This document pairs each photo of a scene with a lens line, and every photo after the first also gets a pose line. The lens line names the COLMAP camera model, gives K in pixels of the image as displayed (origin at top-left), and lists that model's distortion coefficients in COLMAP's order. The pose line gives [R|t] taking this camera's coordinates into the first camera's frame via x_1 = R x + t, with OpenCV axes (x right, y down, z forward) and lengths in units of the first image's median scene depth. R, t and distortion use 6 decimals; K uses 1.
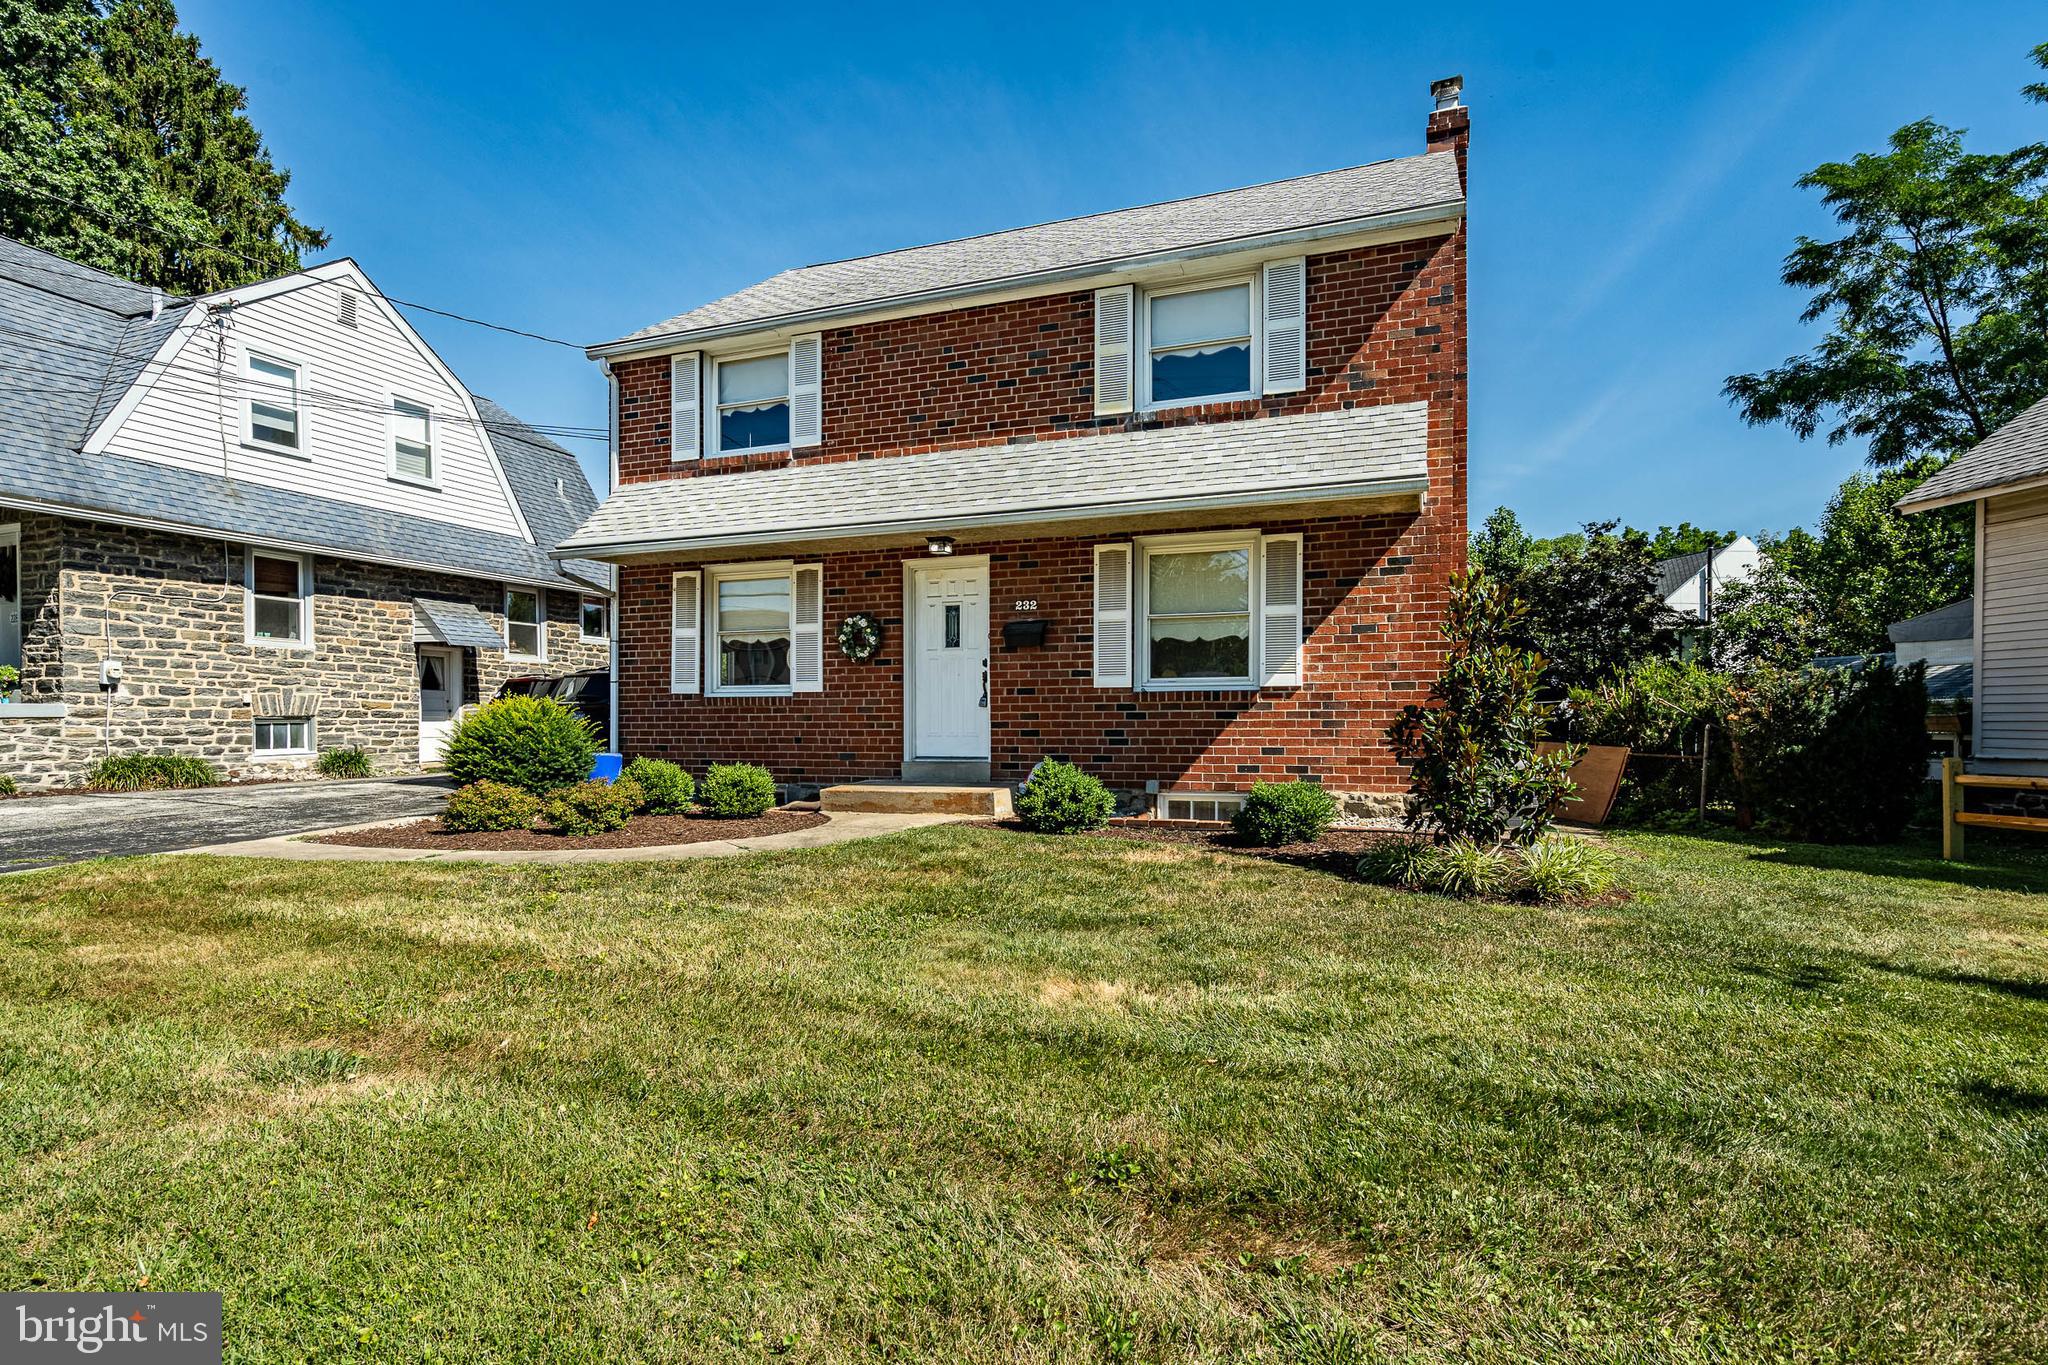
lens RADIAL K [[1110.8, 0, 1021.9], [0, 1110.8, 696.0], [0, 0, 1]] dist [0.006551, -0.001198]
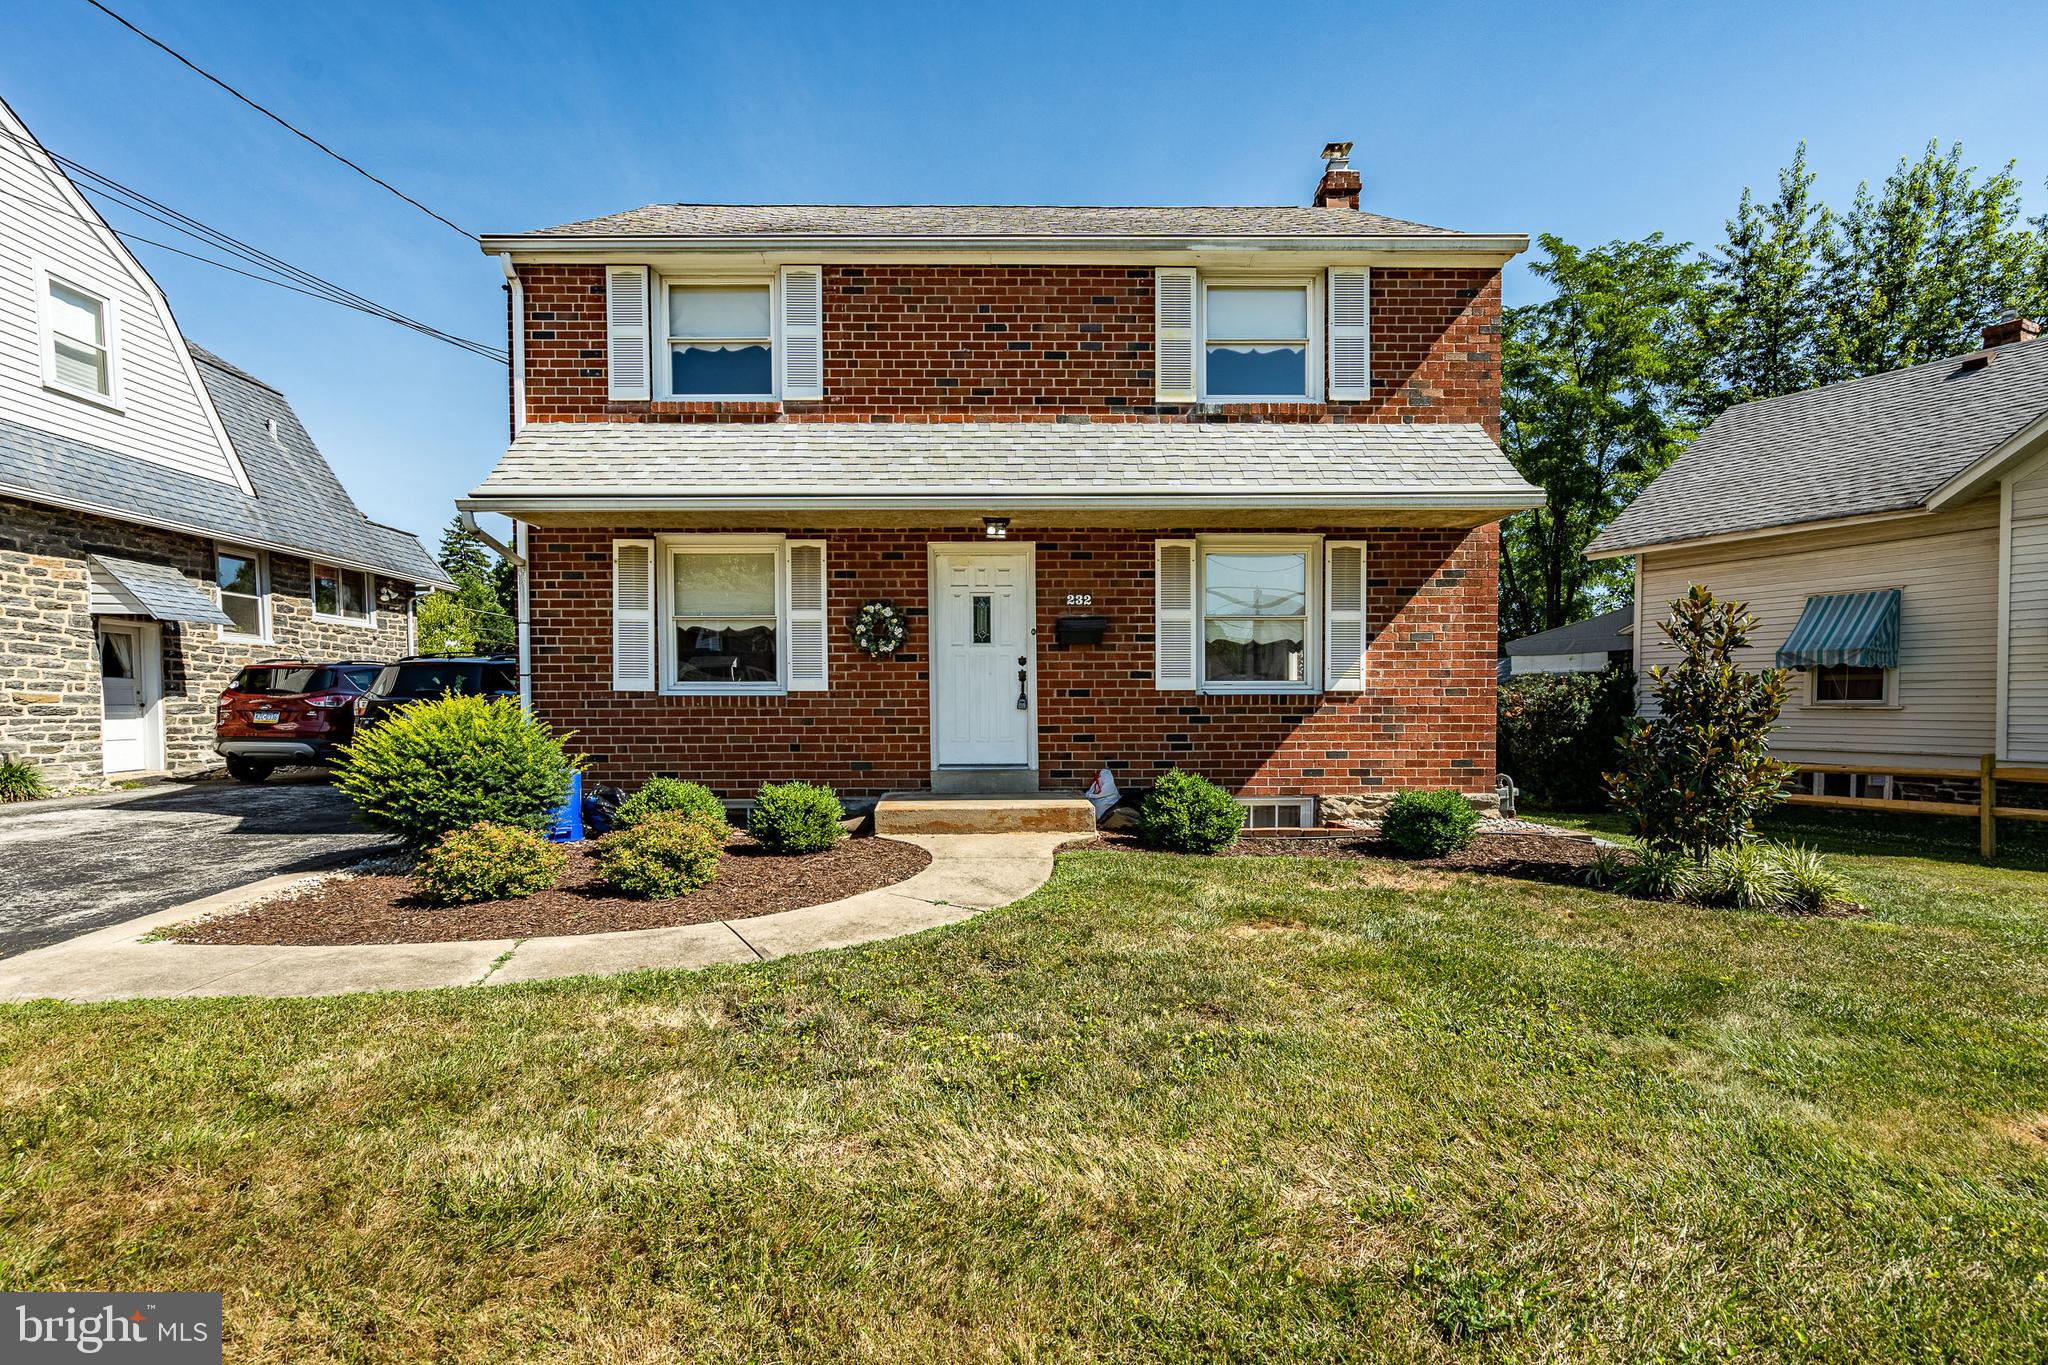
lens RADIAL K [[943.3, 0, 1038.3], [0, 943.3, 714.6], [0, 0, 1]] dist [-0.004225, 0.002763]
pose [[0.925016, -0.002358, 0.379921, -0.312749], [-0.009816, 0.999499, 0.030103, -0.009241], [-0.379801, -0.031575, 0.924529, 0.272530]]
